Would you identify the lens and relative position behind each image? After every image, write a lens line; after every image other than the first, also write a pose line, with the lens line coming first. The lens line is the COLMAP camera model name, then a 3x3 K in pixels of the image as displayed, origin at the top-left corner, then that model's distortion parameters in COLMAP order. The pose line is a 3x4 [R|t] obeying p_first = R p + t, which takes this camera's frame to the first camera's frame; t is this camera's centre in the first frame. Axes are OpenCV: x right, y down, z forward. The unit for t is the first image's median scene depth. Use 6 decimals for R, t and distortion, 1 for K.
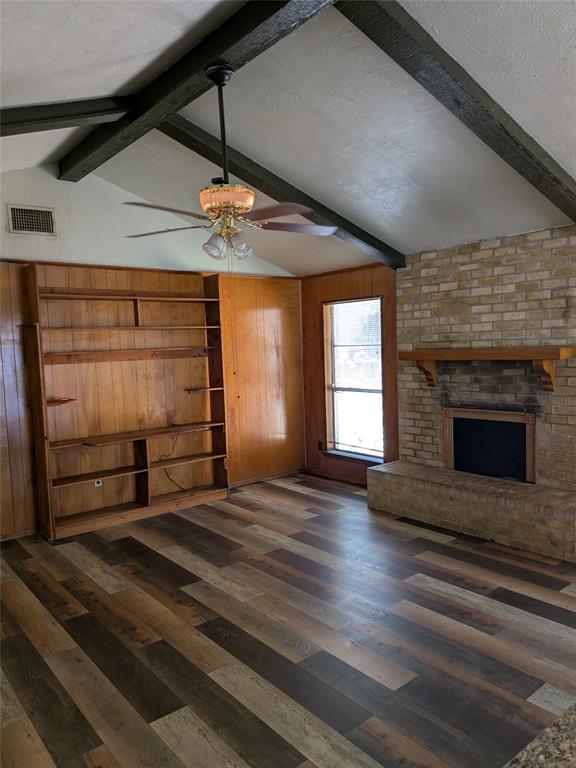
lens RADIAL K [[556.5, 0, 285.0], [0, 556.5, 393.3], [0, 0, 1]] dist [0.089002, -0.163675]
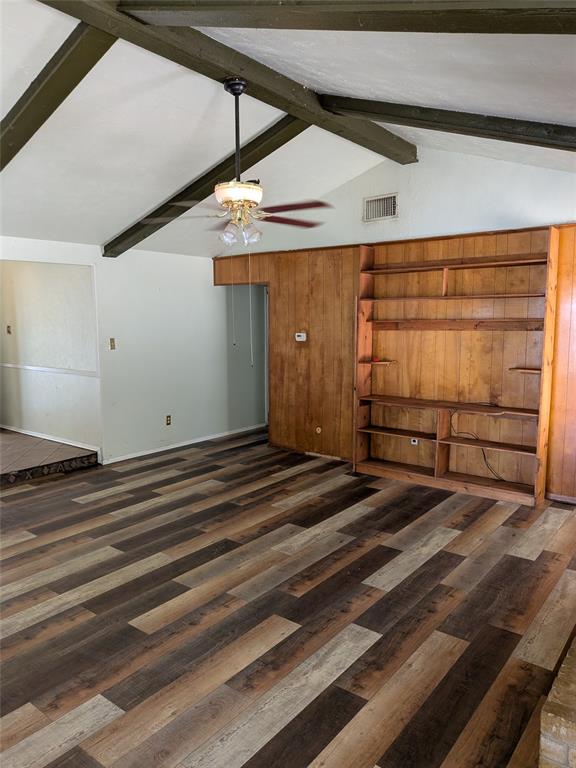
lens RADIAL K [[556.5, 0, 285.0], [0, 556.5, 393.3], [0, 0, 1]] dist [0.089002, -0.163675]
pose [[0.225122, 0.167357, -0.959850, 0.680983], [-0.093315, 0.984313, 0.149737, -0.076411], [0.969852, 0.055859, 0.237208, 0.526937]]
